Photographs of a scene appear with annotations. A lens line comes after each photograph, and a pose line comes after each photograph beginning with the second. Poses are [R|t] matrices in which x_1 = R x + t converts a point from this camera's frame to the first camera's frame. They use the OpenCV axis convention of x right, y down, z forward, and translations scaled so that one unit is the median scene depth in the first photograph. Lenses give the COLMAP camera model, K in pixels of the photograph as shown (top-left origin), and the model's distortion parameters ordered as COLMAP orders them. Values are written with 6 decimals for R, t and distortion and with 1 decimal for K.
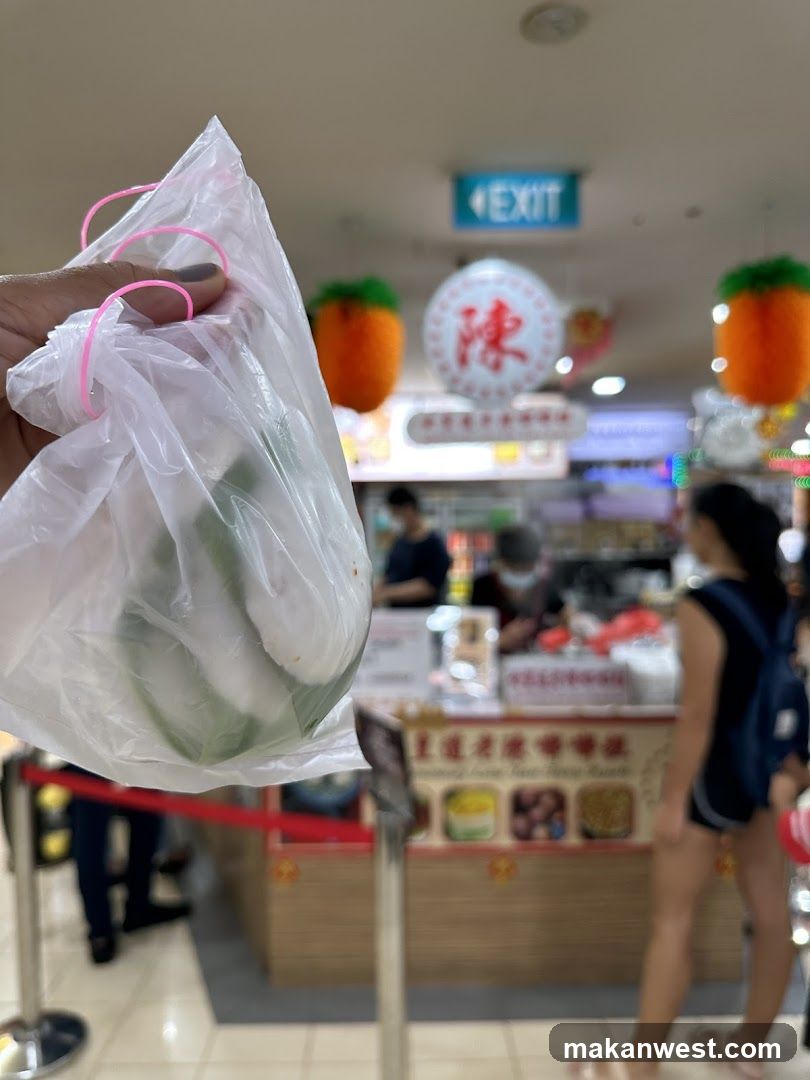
lens RADIAL K [[779.8, 0, 399.7], [0, 779.8, 542.3], [0, 0, 1]] dist [0.035793, -0.037645]
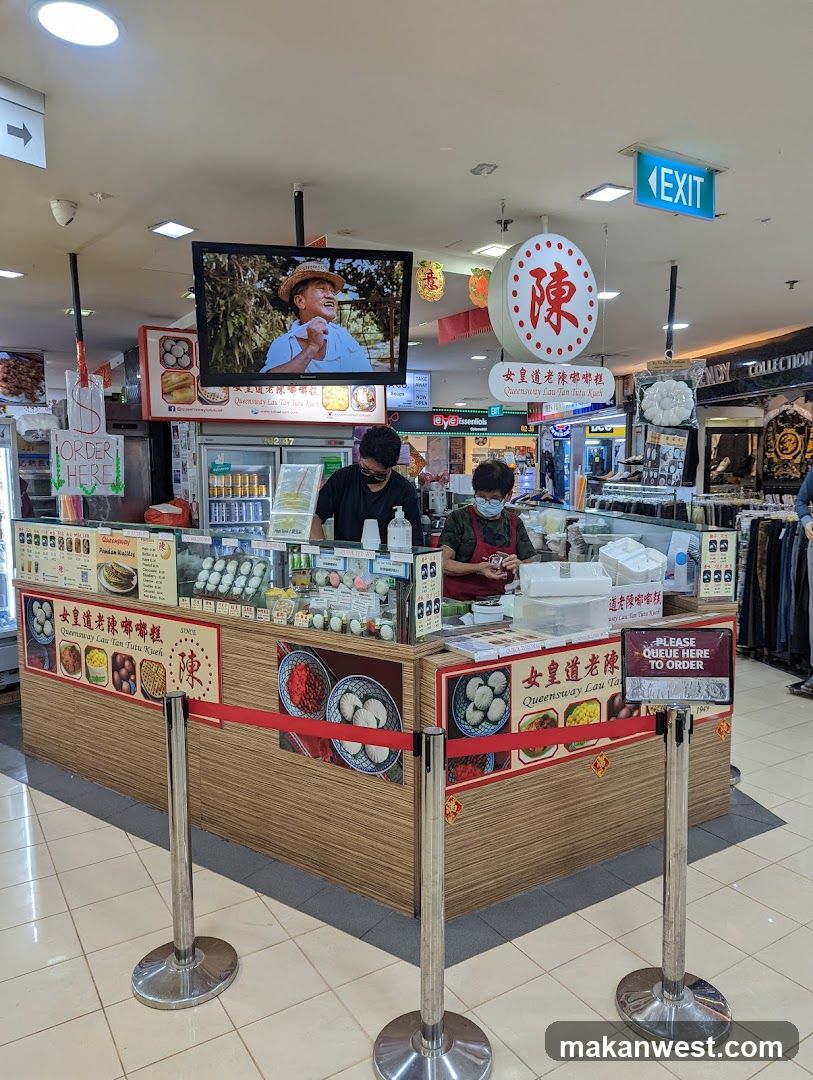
lens RADIAL K [[767.6, 0, 414.3], [0, 767.6, 553.1], [0, 0, 1]] dist [0.048796, -0.046079]
pose [[0.849720, -0.057618, 0.524077, -0.702464], [0.014676, 0.996210, 0.085730, -0.004393], [-0.527030, -0.065155, 0.847345, 0.181900]]
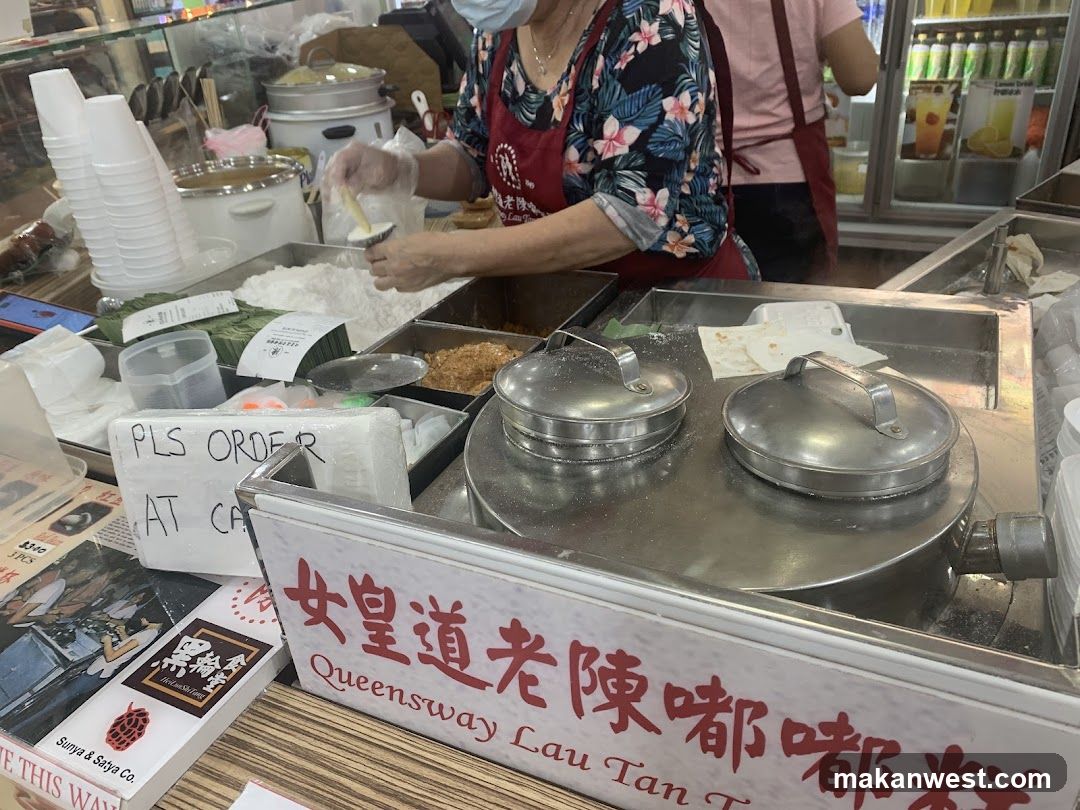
lens RADIAL K [[831.5, 0, 546.4], [0, 831.5, 404.7], [0, 0, 1]] dist [0.023397, -0.004046]
pose [[0.889724, 0.148320, -0.431732, 0.278118], [0.073431, 0.886929, 0.456032, 0.057577], [0.450554, -0.437445, 0.778231, 0.926722]]
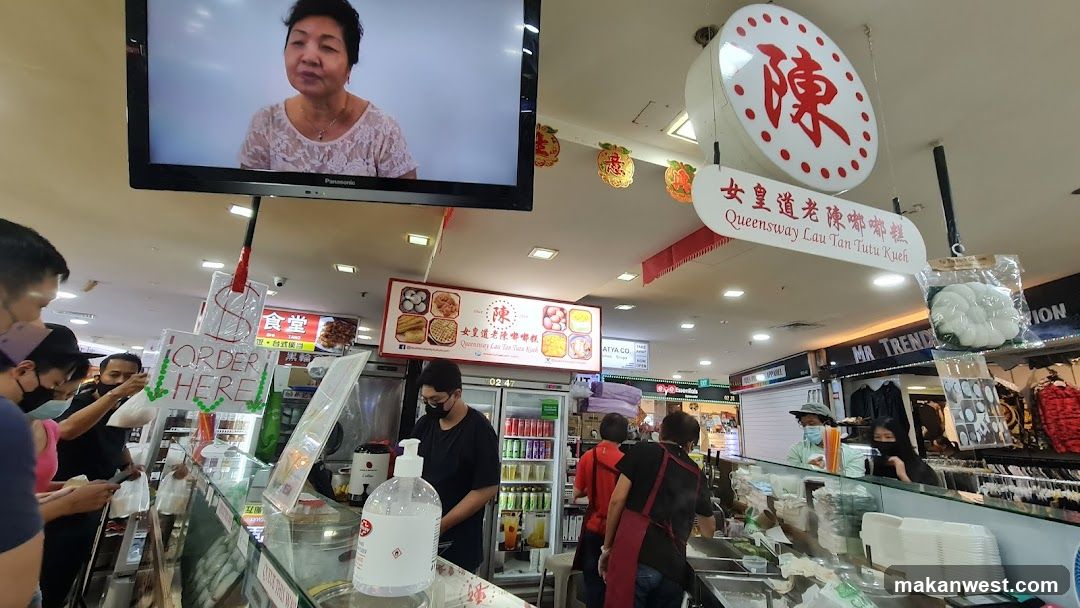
lens RADIAL K [[450.1, 0, 551.5], [0, 450.1, 299.9], [0, 0, 1]] dist [-0.003982, 0.001041]
pose [[0.940348, 0.137045, 0.311391, -0.186956], [-0.042952, 0.955777, -0.290937, 0.017282], [-0.337492, 0.260208, 0.904650, 0.861935]]
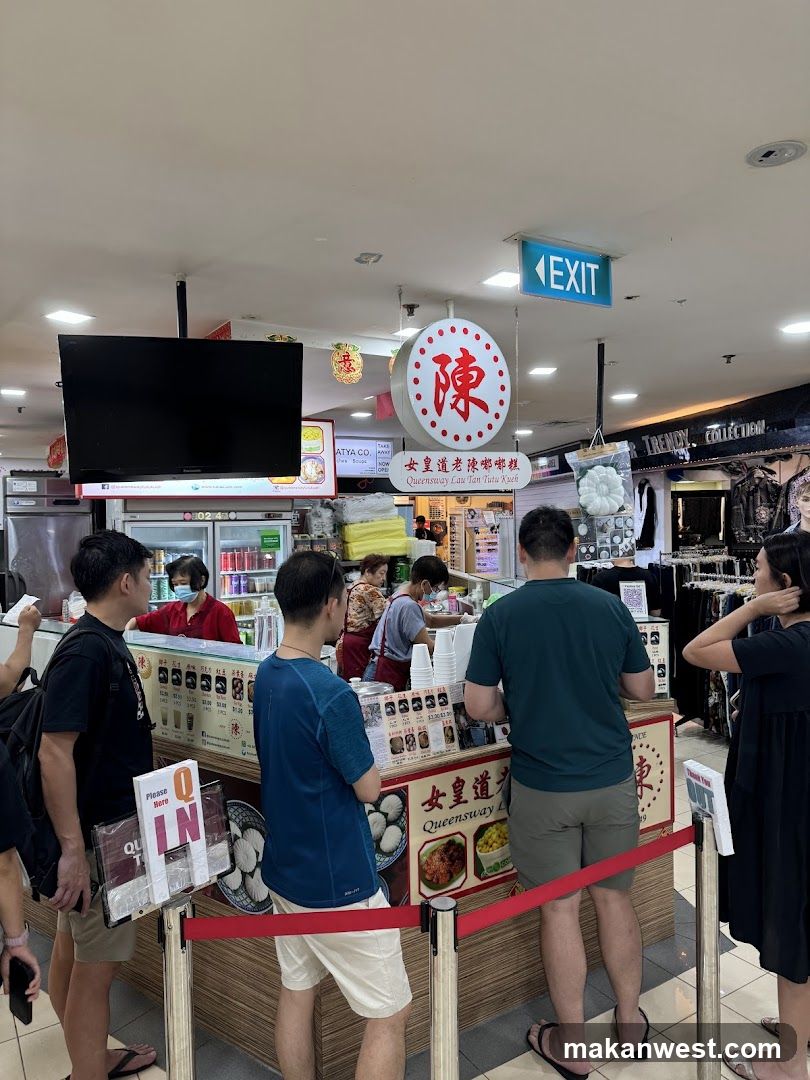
lens RADIAL K [[760.7, 0, 409.5], [0, 760.7, 538.2], [0, 0, 1]] dist [0.077580, -0.128239]
pose [[0.852631, -0.022896, 0.522012, -0.530374], [0.026812, 0.999640, 0.000050, -0.065180], [-0.521826, 0.013954, 0.852938, 0.183571]]
